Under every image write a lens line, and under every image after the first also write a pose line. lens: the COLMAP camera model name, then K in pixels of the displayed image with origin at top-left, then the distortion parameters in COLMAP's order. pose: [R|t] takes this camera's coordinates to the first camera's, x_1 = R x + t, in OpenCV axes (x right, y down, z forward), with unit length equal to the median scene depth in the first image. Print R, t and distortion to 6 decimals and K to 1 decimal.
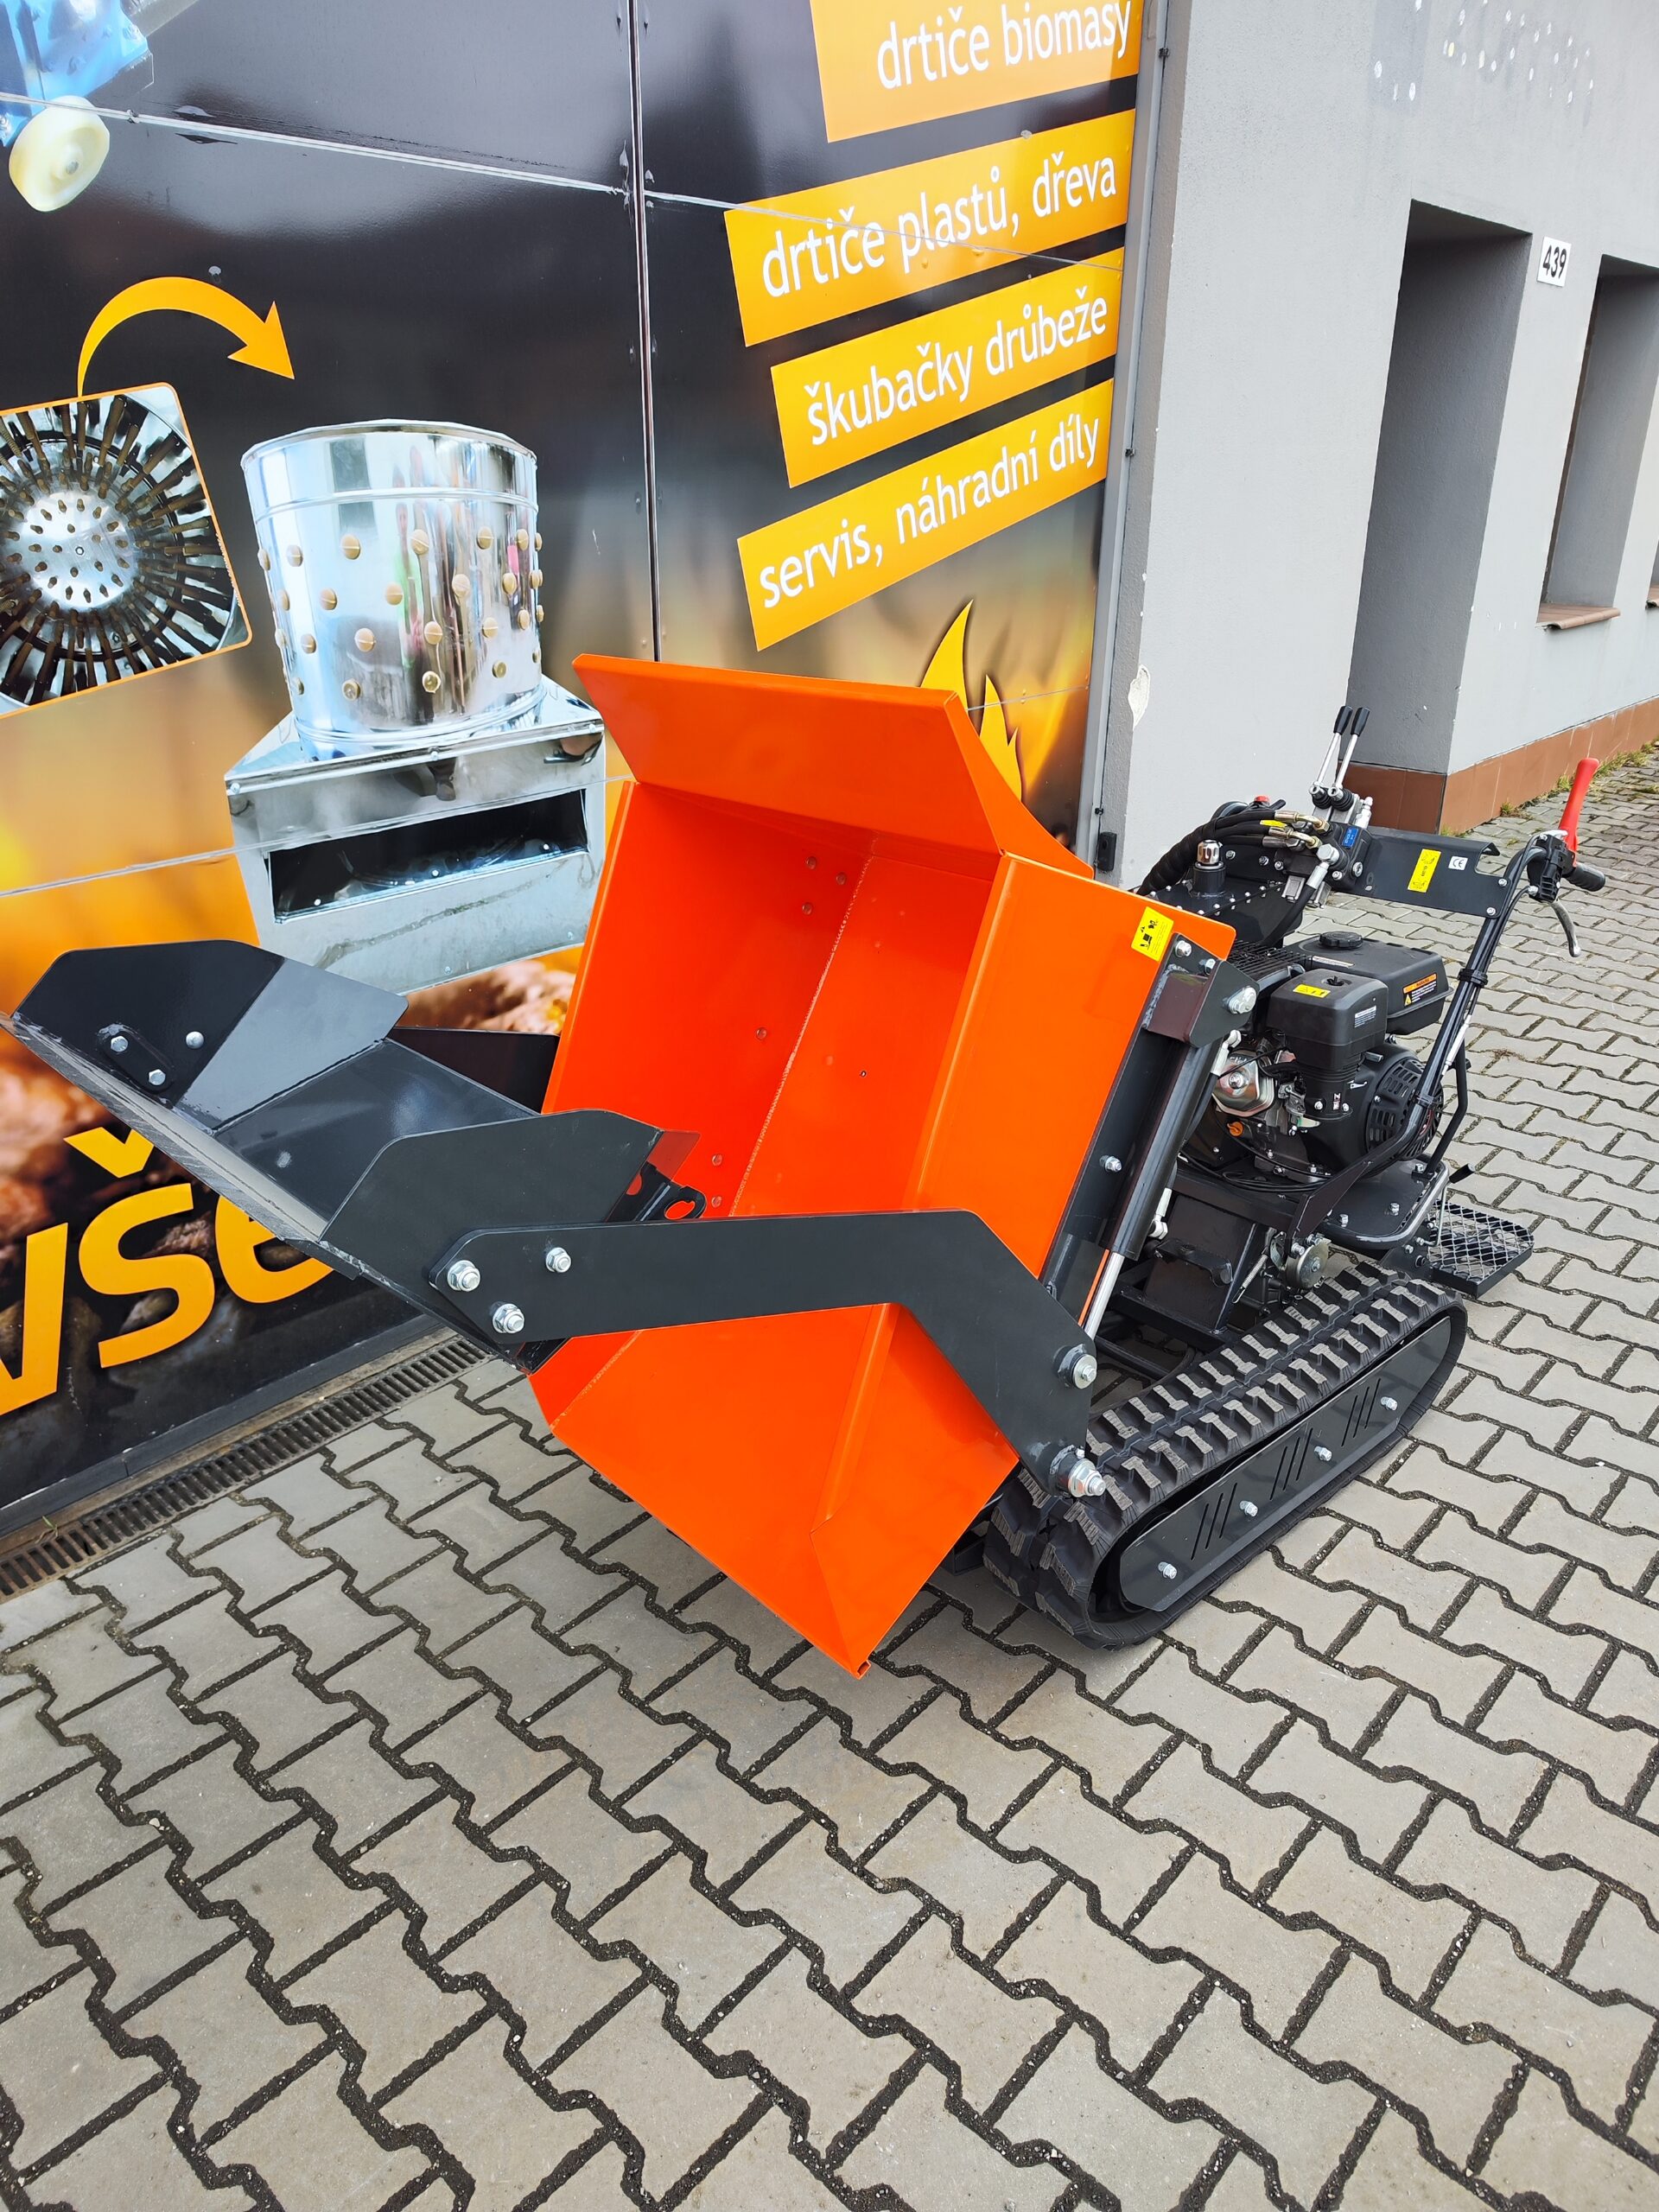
lens RADIAL K [[1507.3, 0, 847.0], [0, 1507.3, 1088.5], [0, 0, 1]] dist [0.022377, -0.016810]
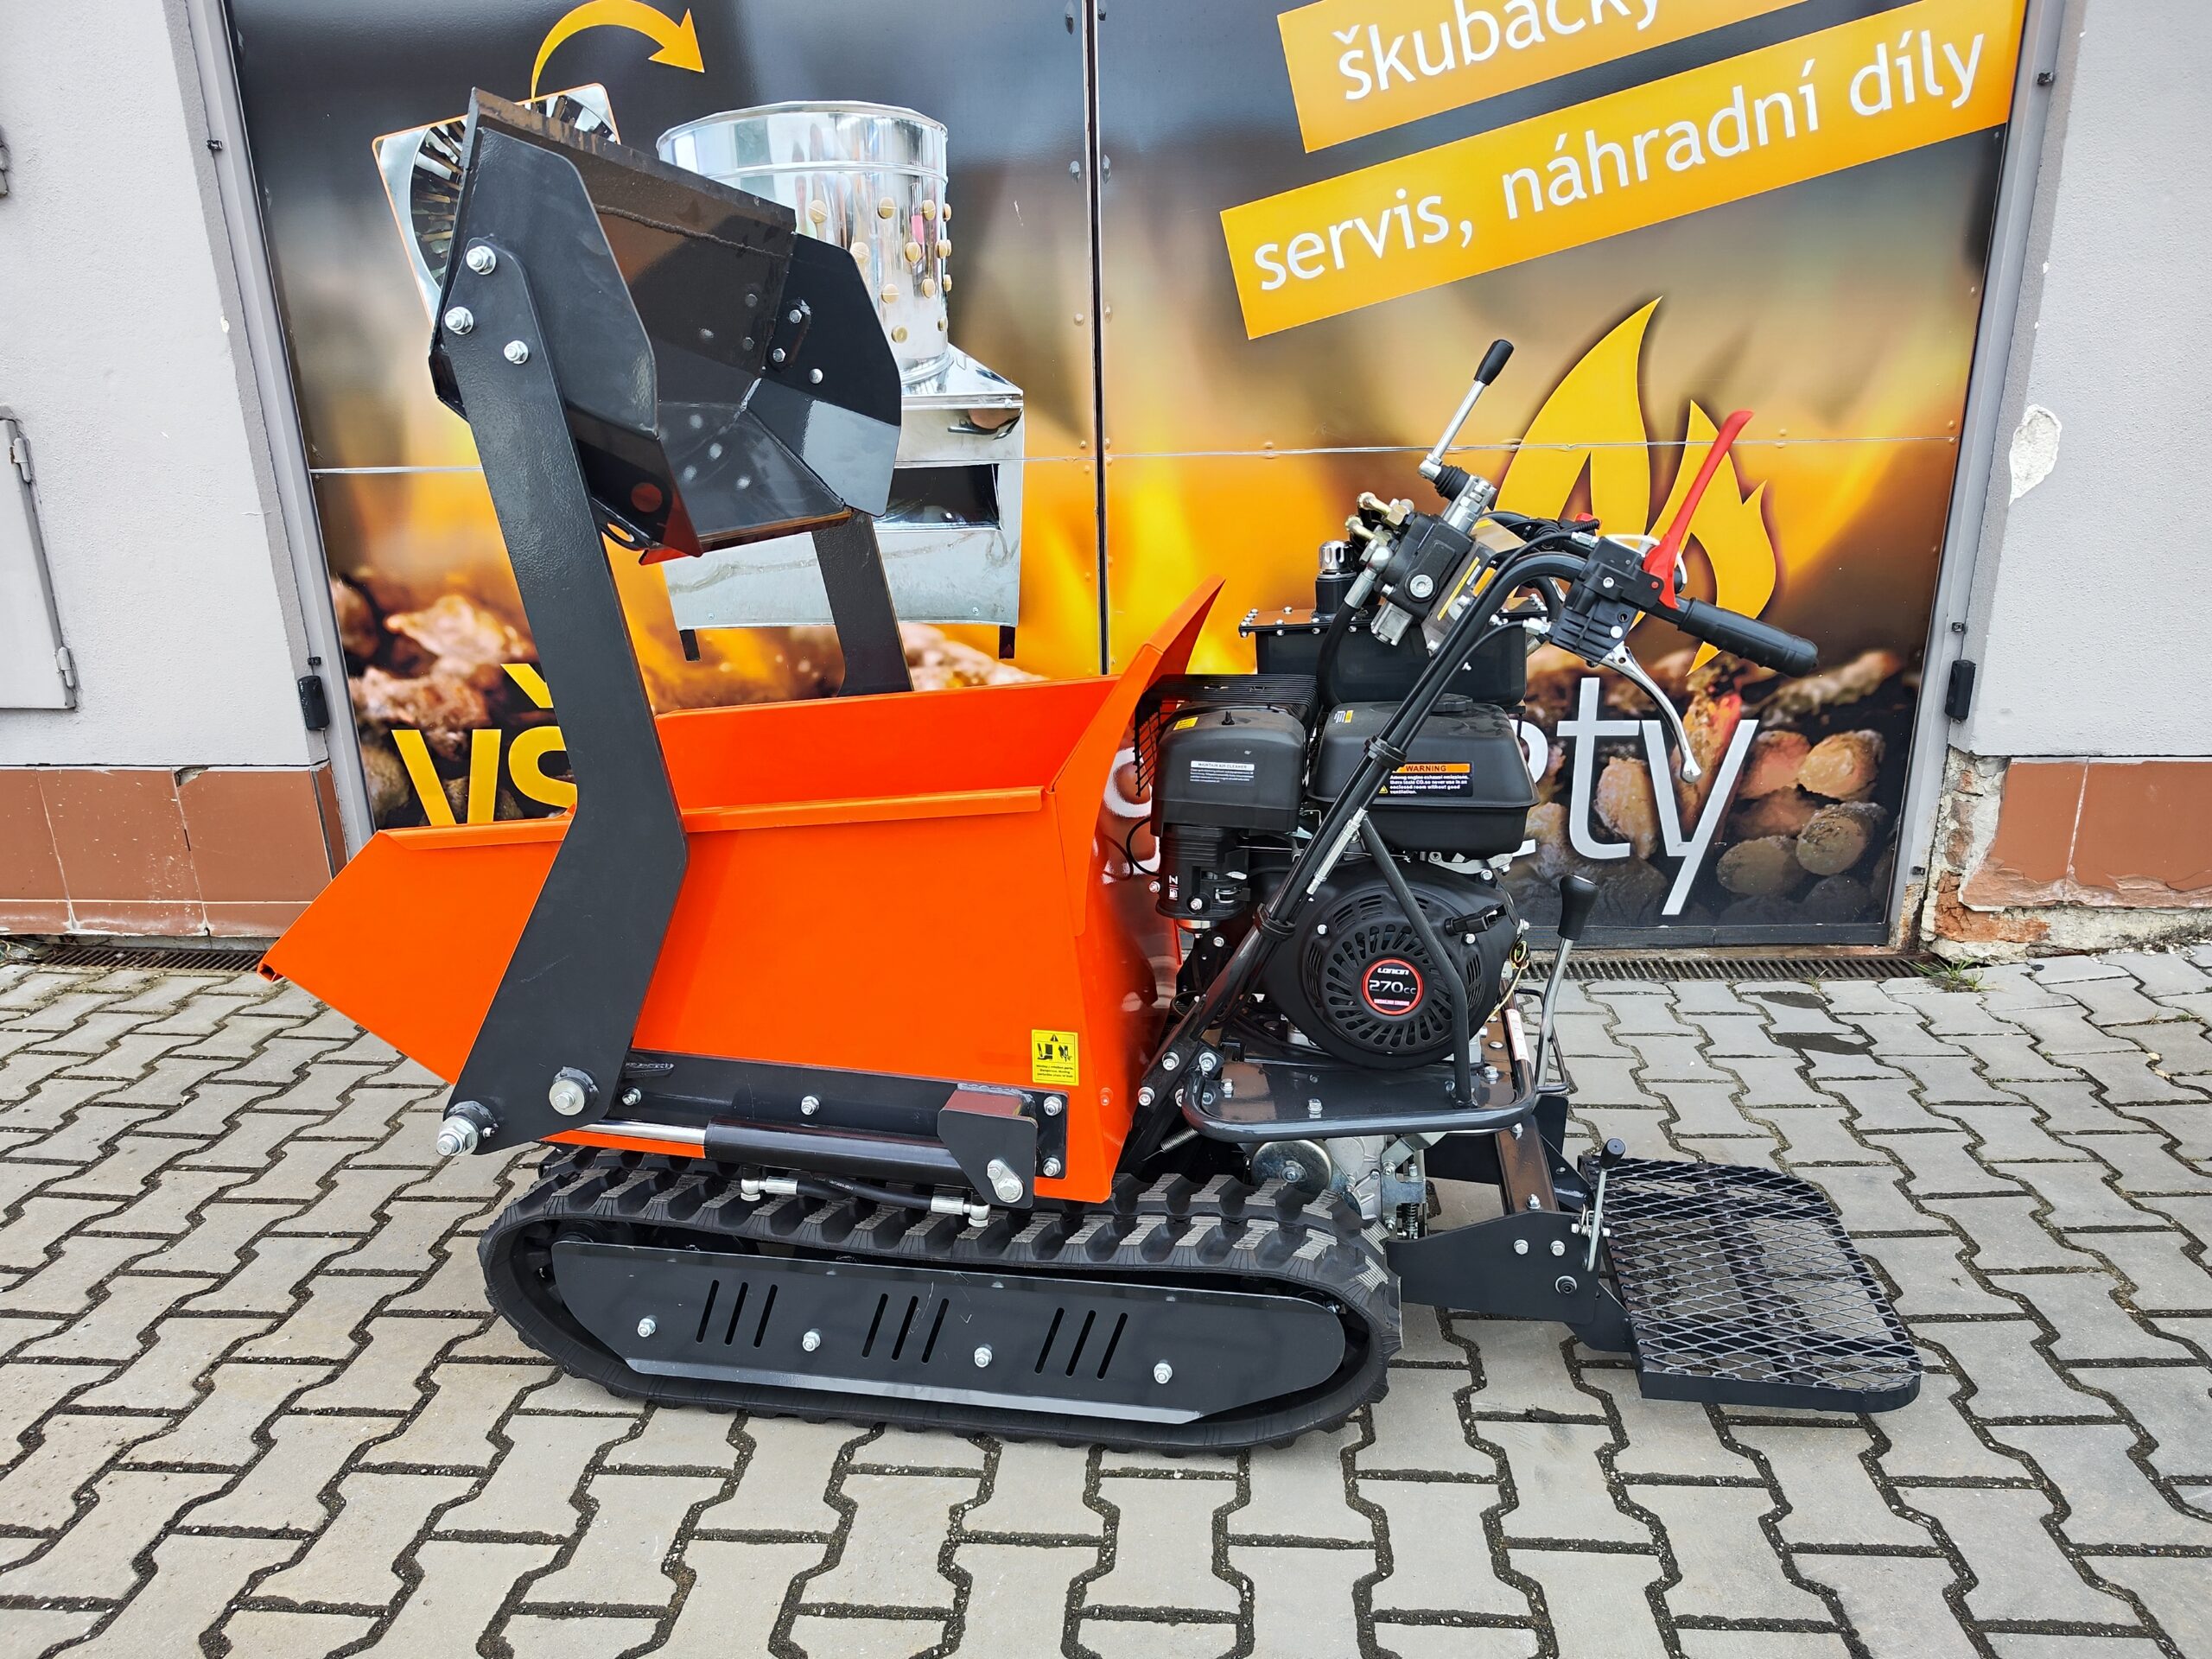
lens RADIAL K [[1507.3, 0, 1096.3], [0, 1507.3, 839.7], [0, 0, 1]] dist [0.022377, -0.016810]
pose [[0.606901, 0.224521, -0.762405, 0.776484], [-0.286477, 0.956583, 0.053659, -0.037172], [0.741352, 0.185846, 0.644871, 0.510377]]
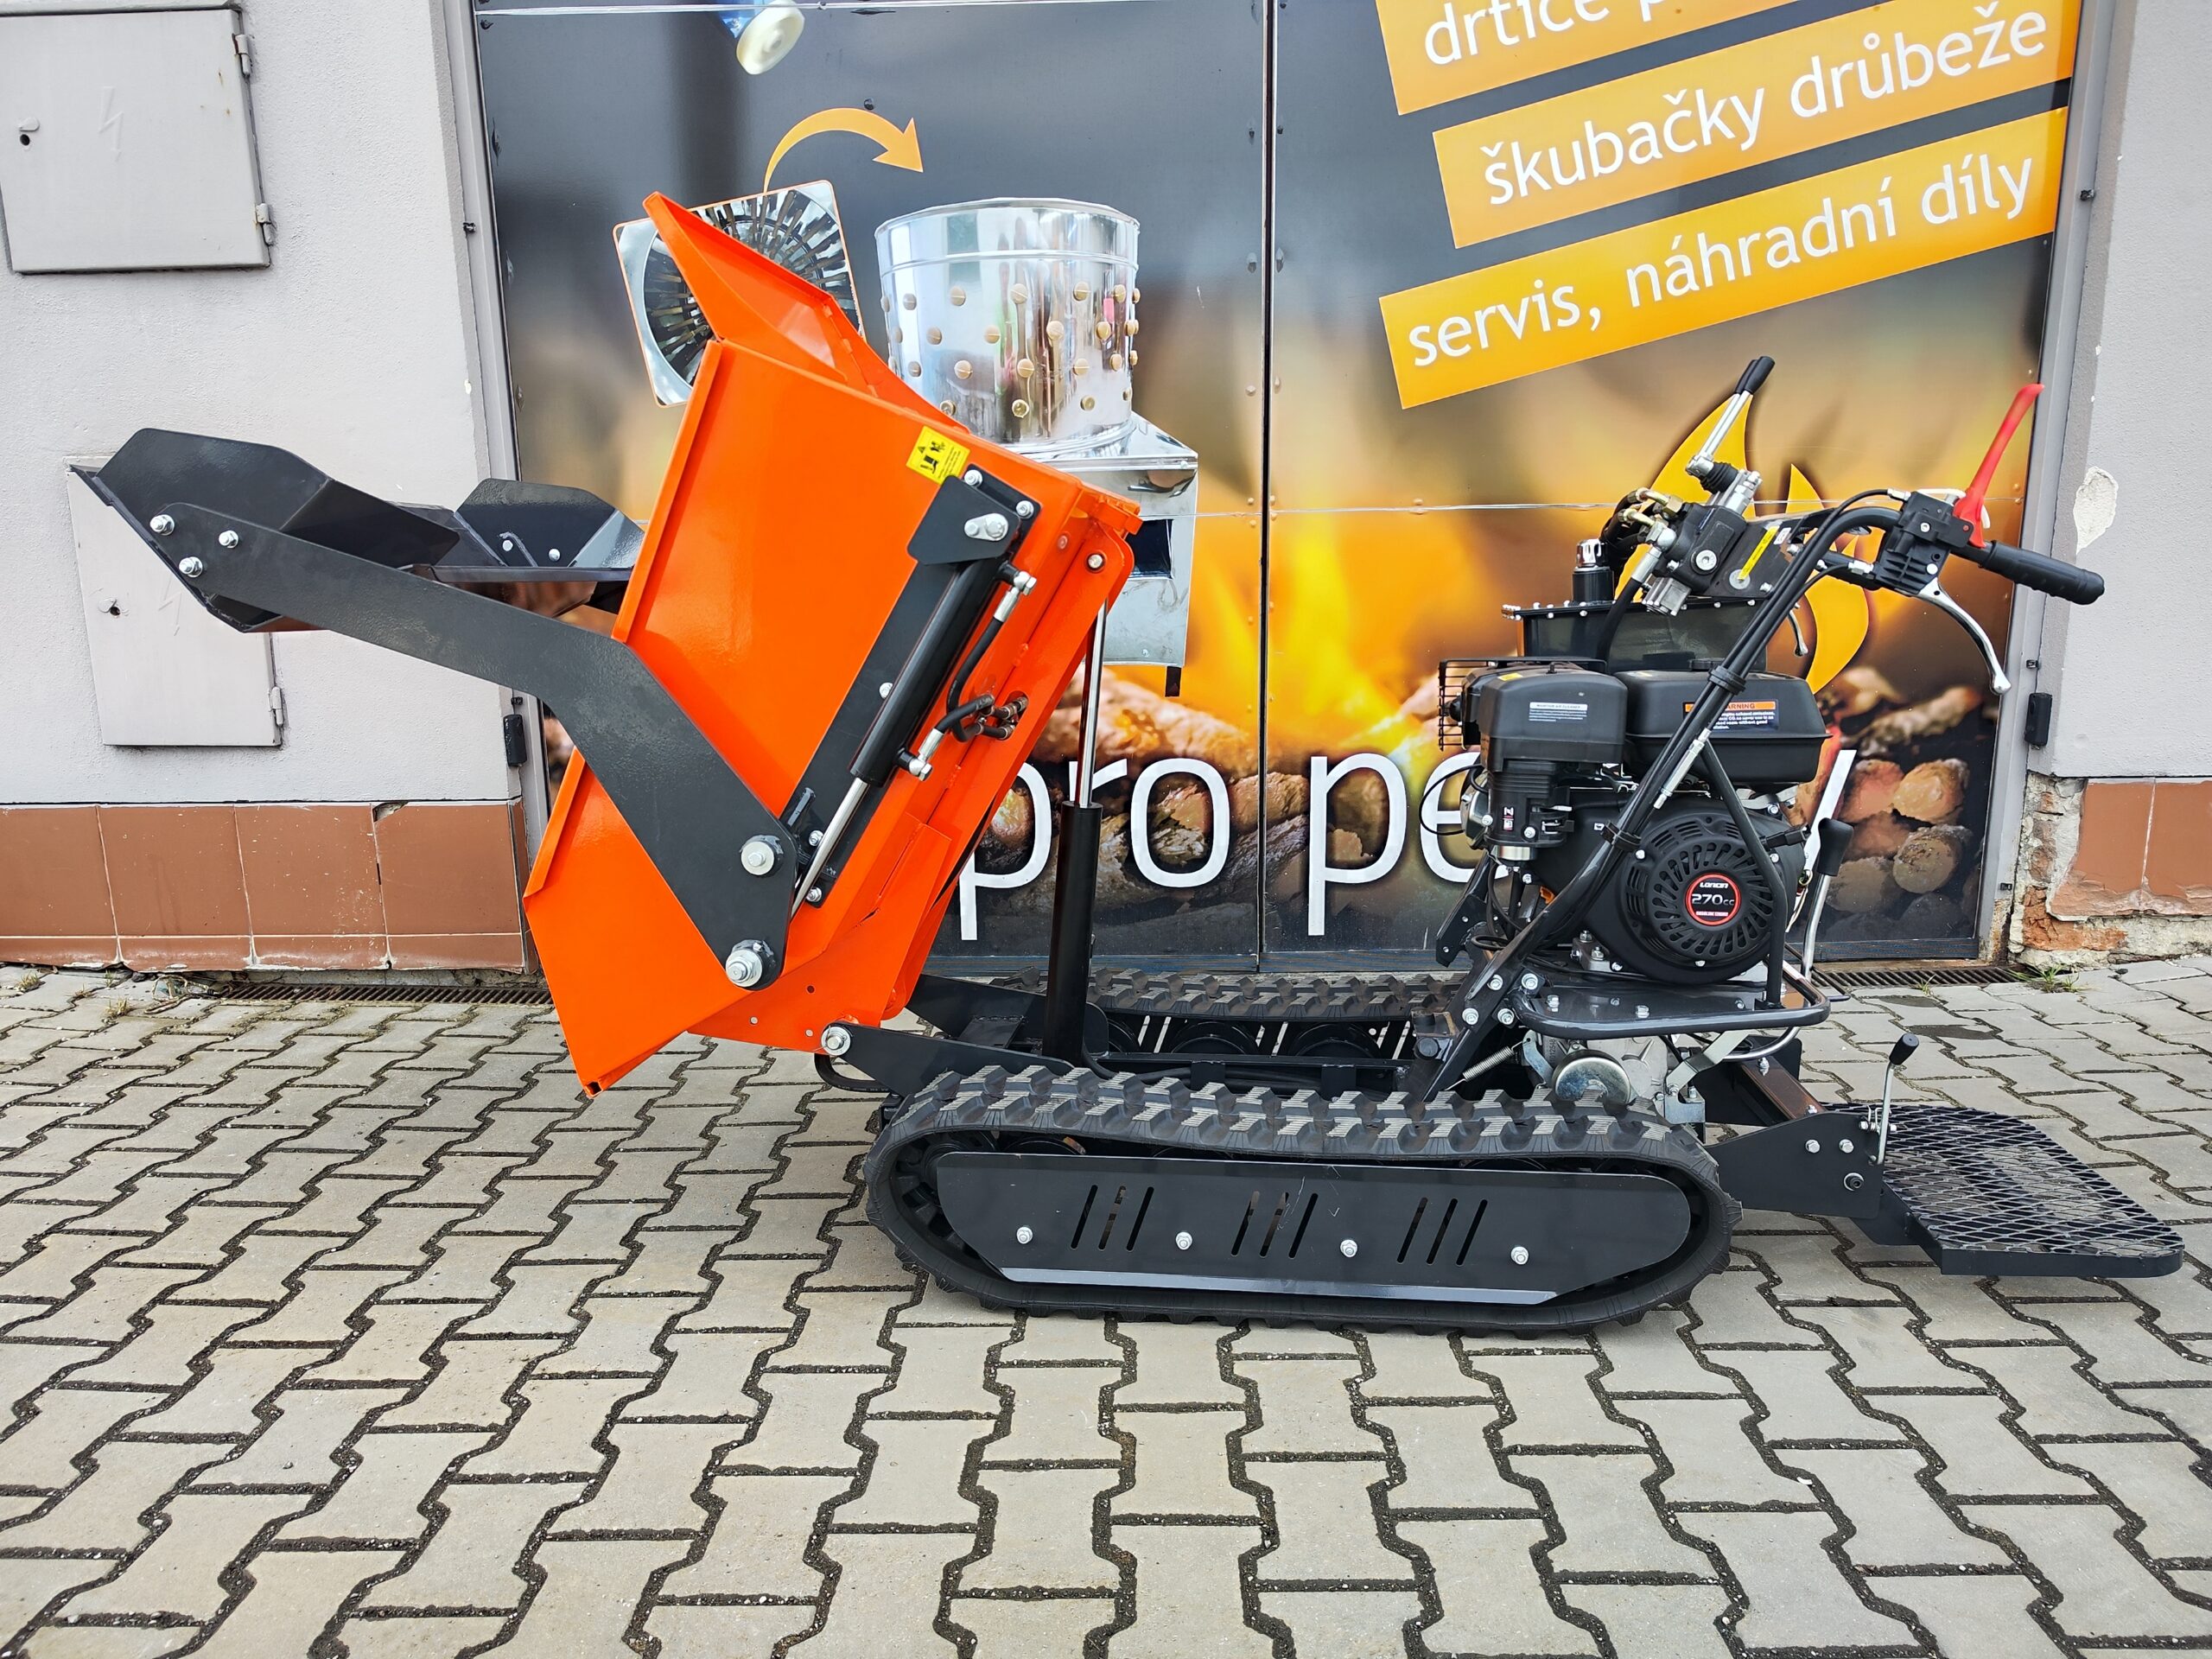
lens RADIAL K [[1507.3, 0, 1090.4], [0, 1507.3, 812.9], [0, 0, 1]] dist [0.022377, -0.016810]
pose [[0.649912, 0.136201, -0.747705, 0.724421], [-0.279771, 0.957602, -0.068744, 0.112654], [0.706641, 0.253864, 0.660463, 0.325220]]
